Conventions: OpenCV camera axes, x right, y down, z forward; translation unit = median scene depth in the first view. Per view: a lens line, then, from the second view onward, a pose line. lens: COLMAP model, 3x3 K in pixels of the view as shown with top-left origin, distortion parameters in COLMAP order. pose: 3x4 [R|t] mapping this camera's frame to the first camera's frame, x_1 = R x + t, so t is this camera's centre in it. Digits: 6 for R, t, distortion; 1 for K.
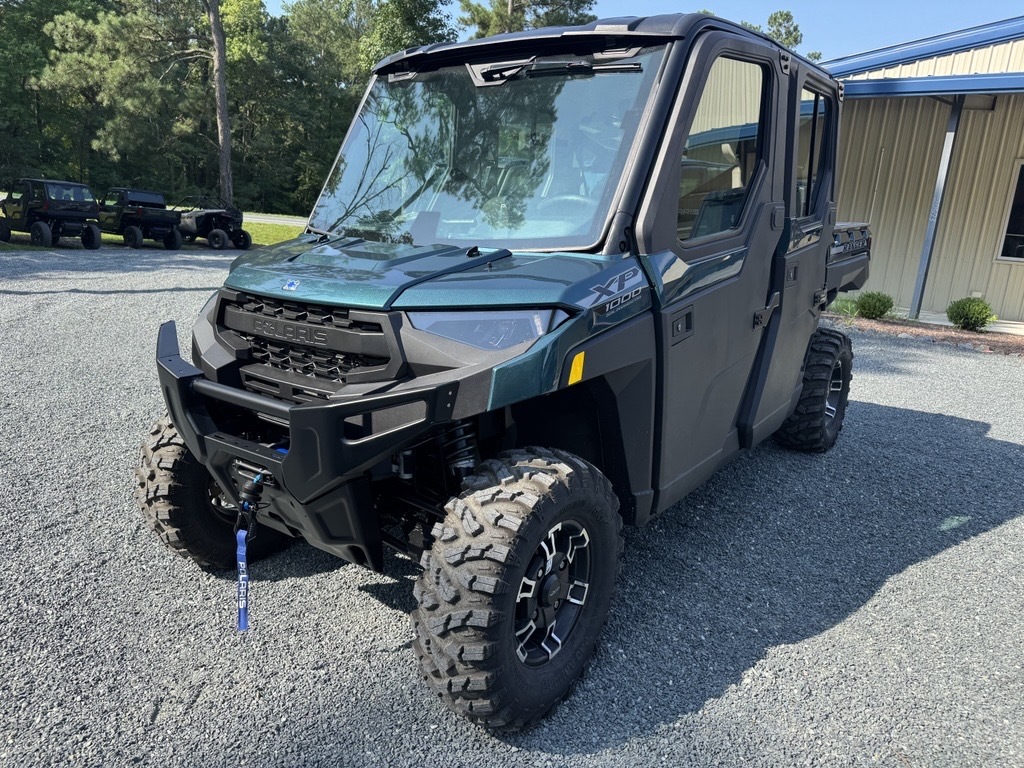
lens RADIAL K [[748.4, 0, 512.0], [0, 748.4, 384.0], [0, 0, 1]] dist [0.000635, 0.000454]
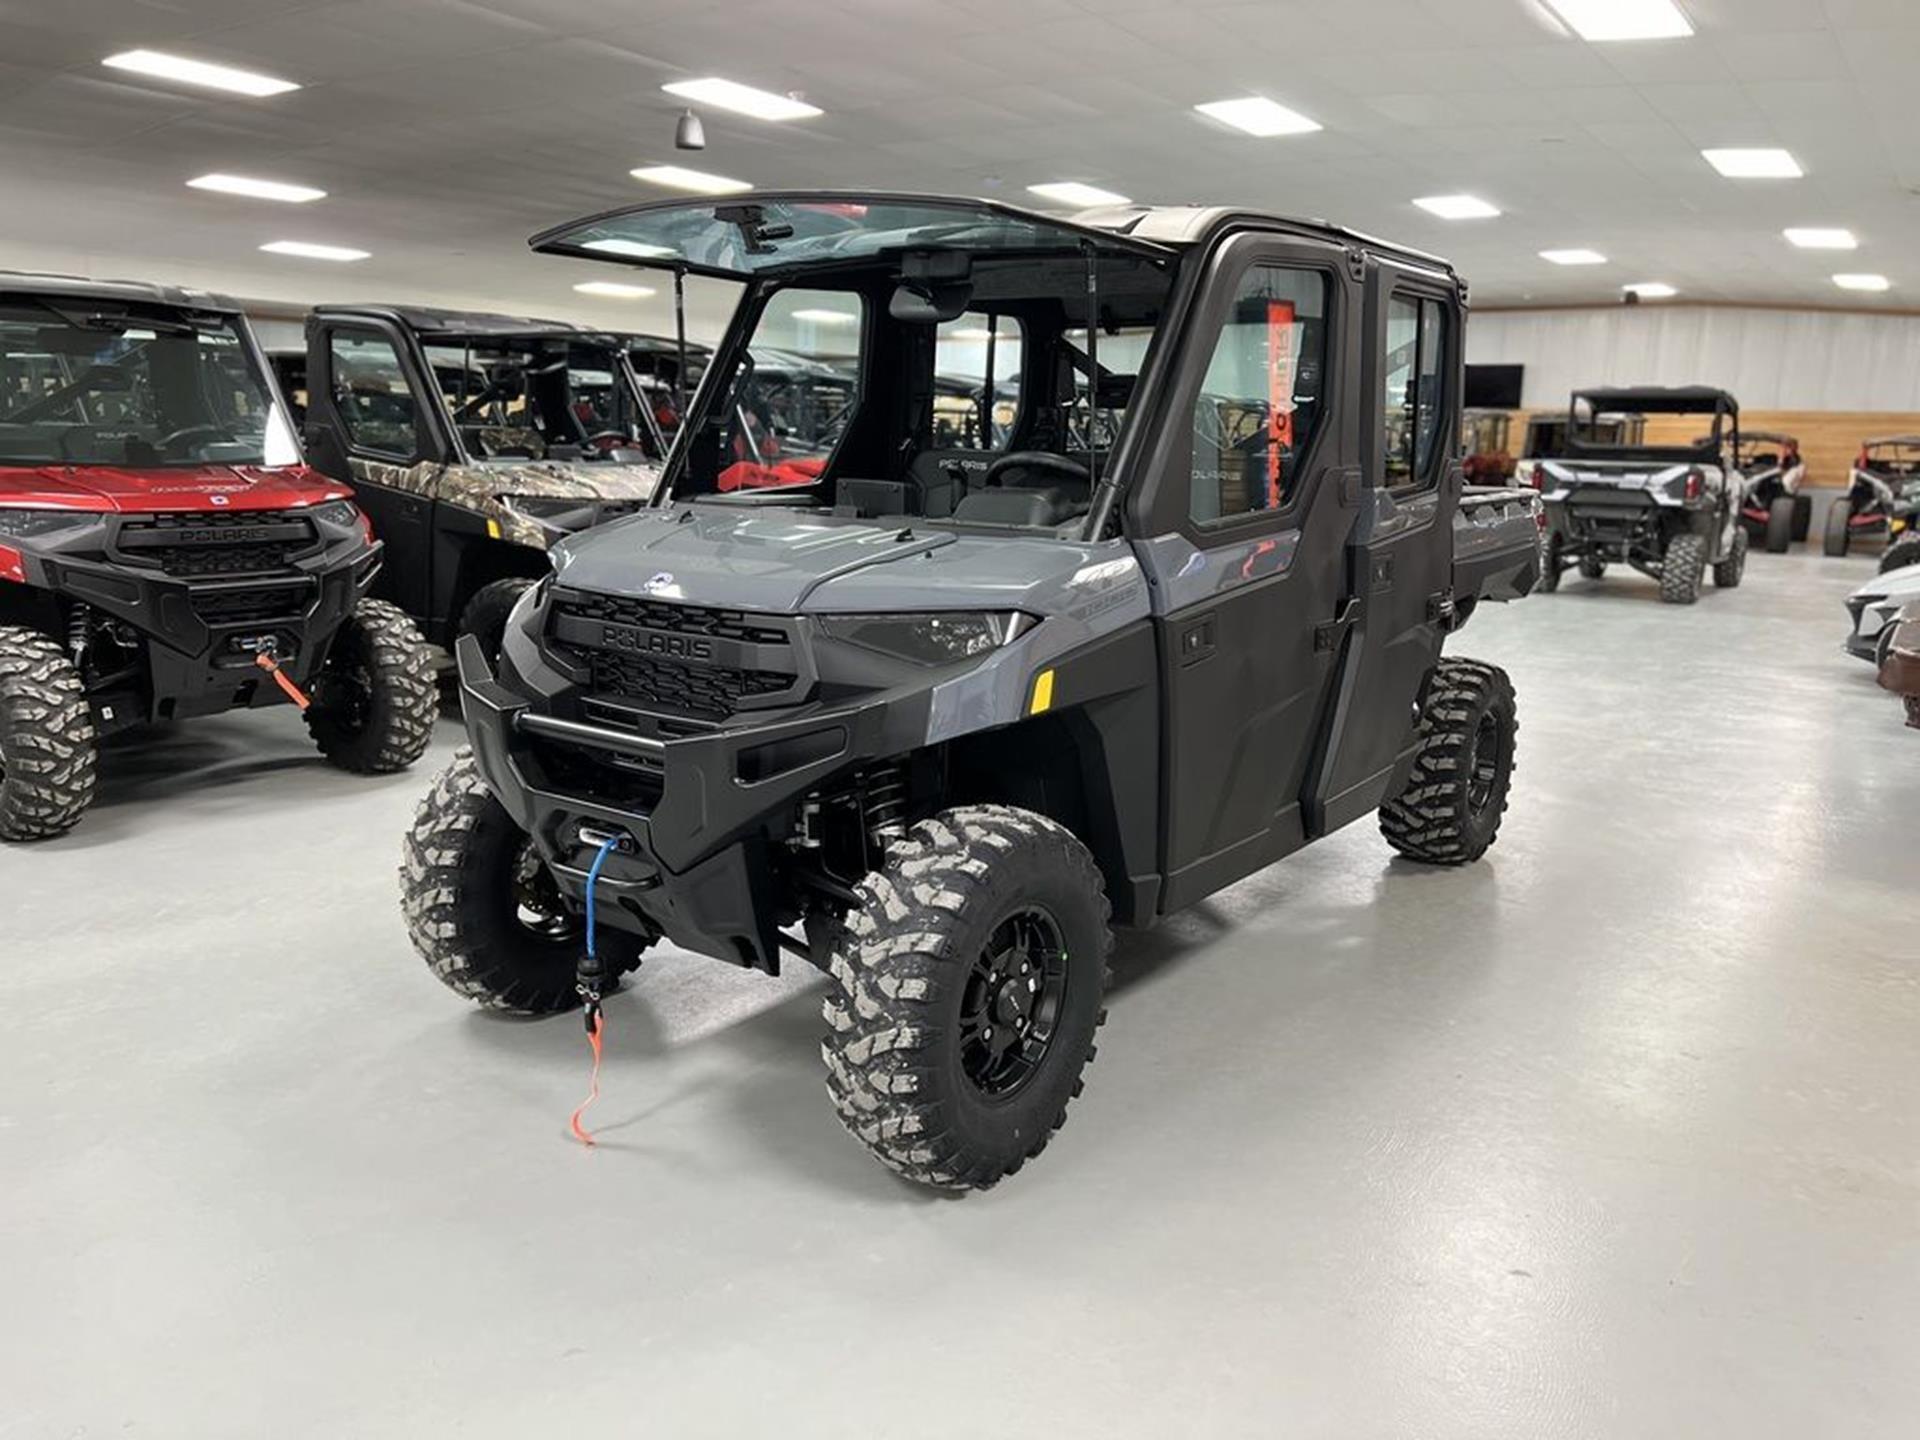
lens RADIAL K [[1488.5, 0, 960.0], [0, 1488.5, 720.0], [0, 0, 1]] dist [-0.002834, -0.000601]
pose [[0.999985, 0.004623, 0.003043, -0.002611], [-0.004471, 0.998818, -0.048406, 0.070584], [-0.003263, 0.048392, 0.998823, -0.436245]]
